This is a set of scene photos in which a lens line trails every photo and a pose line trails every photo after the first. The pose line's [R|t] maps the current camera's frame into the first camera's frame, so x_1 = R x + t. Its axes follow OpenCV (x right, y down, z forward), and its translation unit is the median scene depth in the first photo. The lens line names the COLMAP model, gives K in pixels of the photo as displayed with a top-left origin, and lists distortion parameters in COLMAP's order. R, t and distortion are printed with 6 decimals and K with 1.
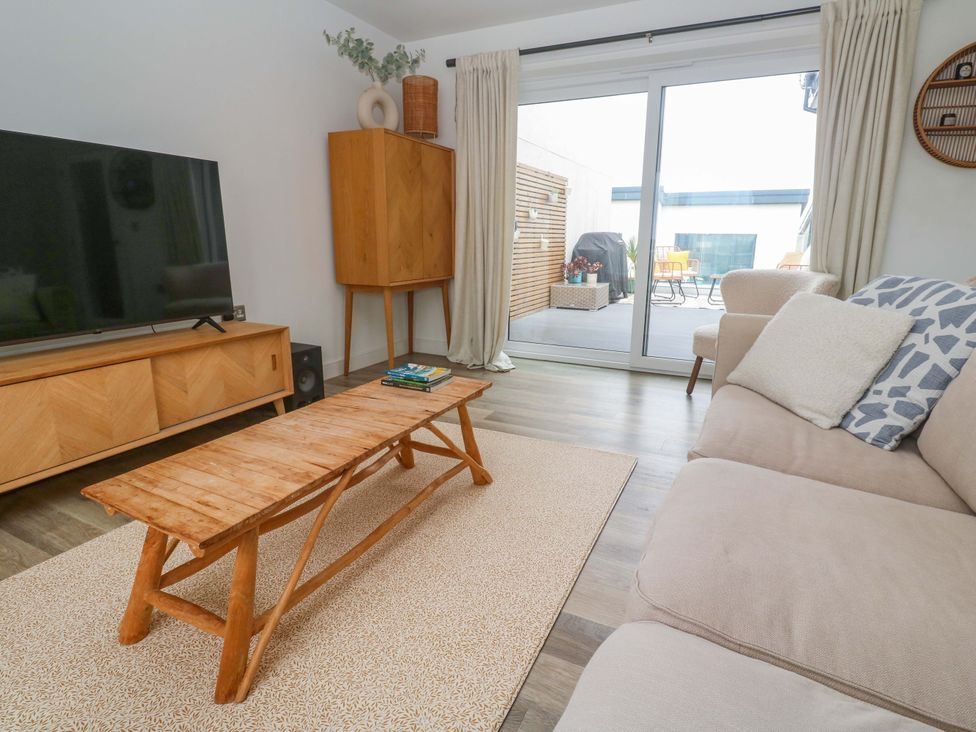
lens RADIAL K [[523.6, 0, 497.0], [0, 523.6, 359.2], [0, 0, 1]] dist [-0.000547, -0.012990]
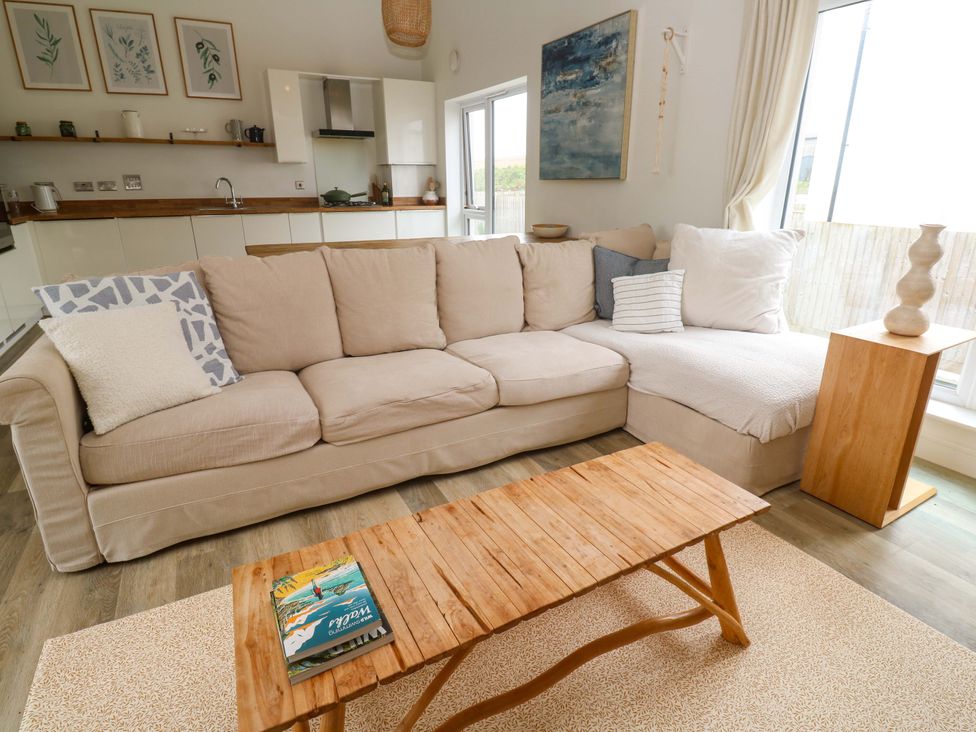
lens RADIAL K [[523.6, 0, 497.0], [0, 523.6, 359.2], [0, 0, 1]] dist [-0.000547, -0.012990]
pose [[-0.815638, -0.195051, 0.544693, -0.360847], [0.119053, 0.864728, 0.487925, -0.279253], [-0.566182, 0.462817, -0.682084, 0.824259]]
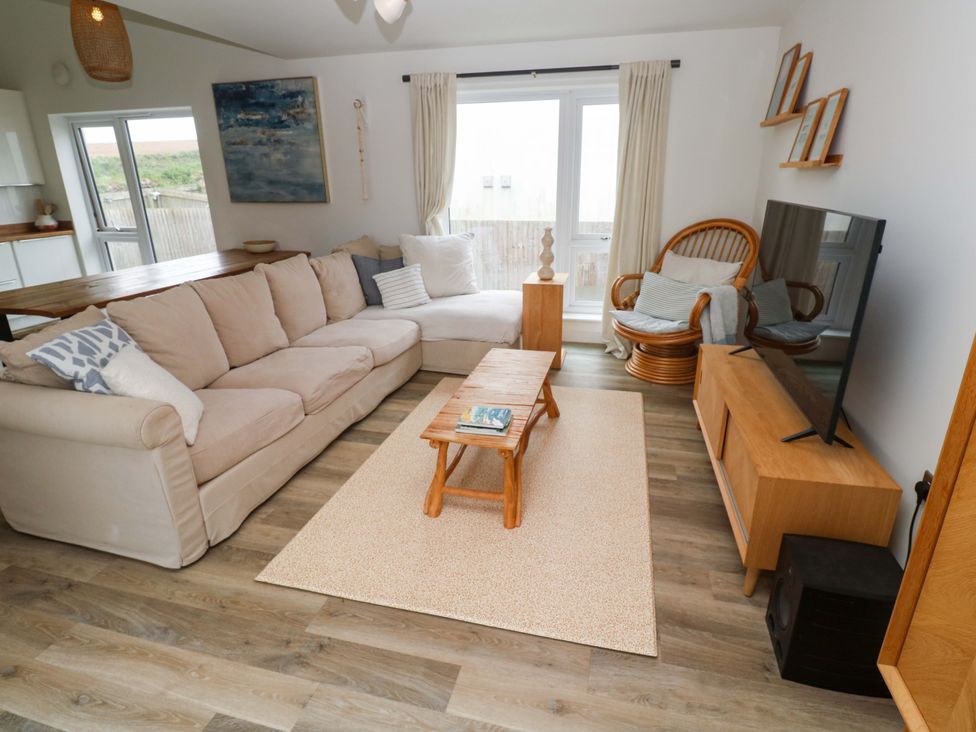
lens RADIAL K [[523.6, 0, 497.0], [0, 523.6, 359.2], [0, 0, 1]] dist [-0.000547, -0.012990]
pose [[-0.978846, 0.064421, -0.194190, 0.022311], [-0.048045, 0.850218, 0.524233, -0.486334], [0.198875, 0.522474, -0.829138, 1.356337]]
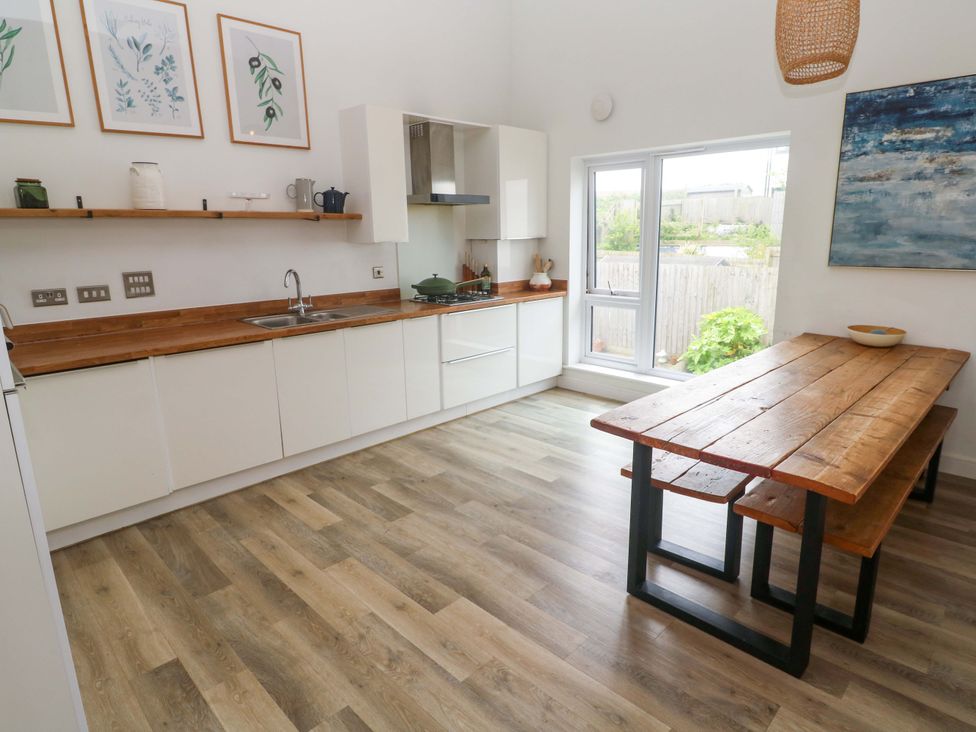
lens RADIAL K [[563.3, 0, 498.4], [0, 563.3, 357.9], [0, 0, 1]] dist [0.003441, -0.013634]
pose [[-0.947862, -0.064994, 0.311984, 0.852499], [0.076686, 0.903698, 0.421247, -0.364627], [-0.309318, 0.423208, -0.851597, 0.800547]]
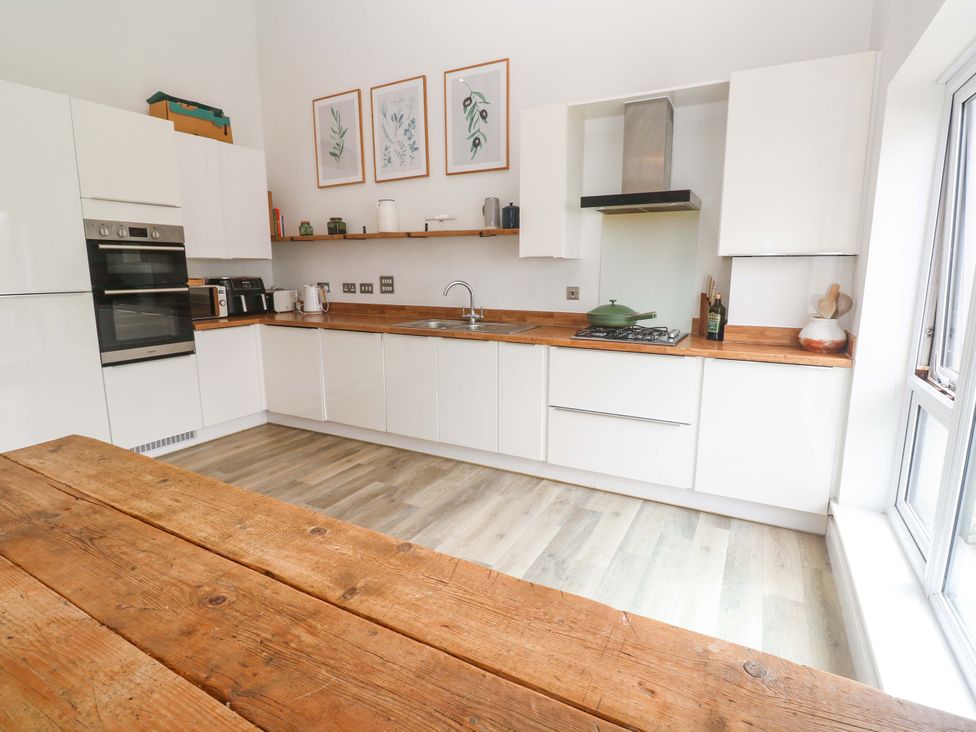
lens RADIAL K [[508.2, 0, 496.5], [0, 508.2, 357.8], [0, 0, 1]] dist [0.002914, -0.014736]
pose [[0.038350, -0.179297, 0.983047, 0.384143], [0.219248, 0.961309, 0.166779, -0.031069], [-0.974915, 0.209135, 0.076177, -0.450720]]
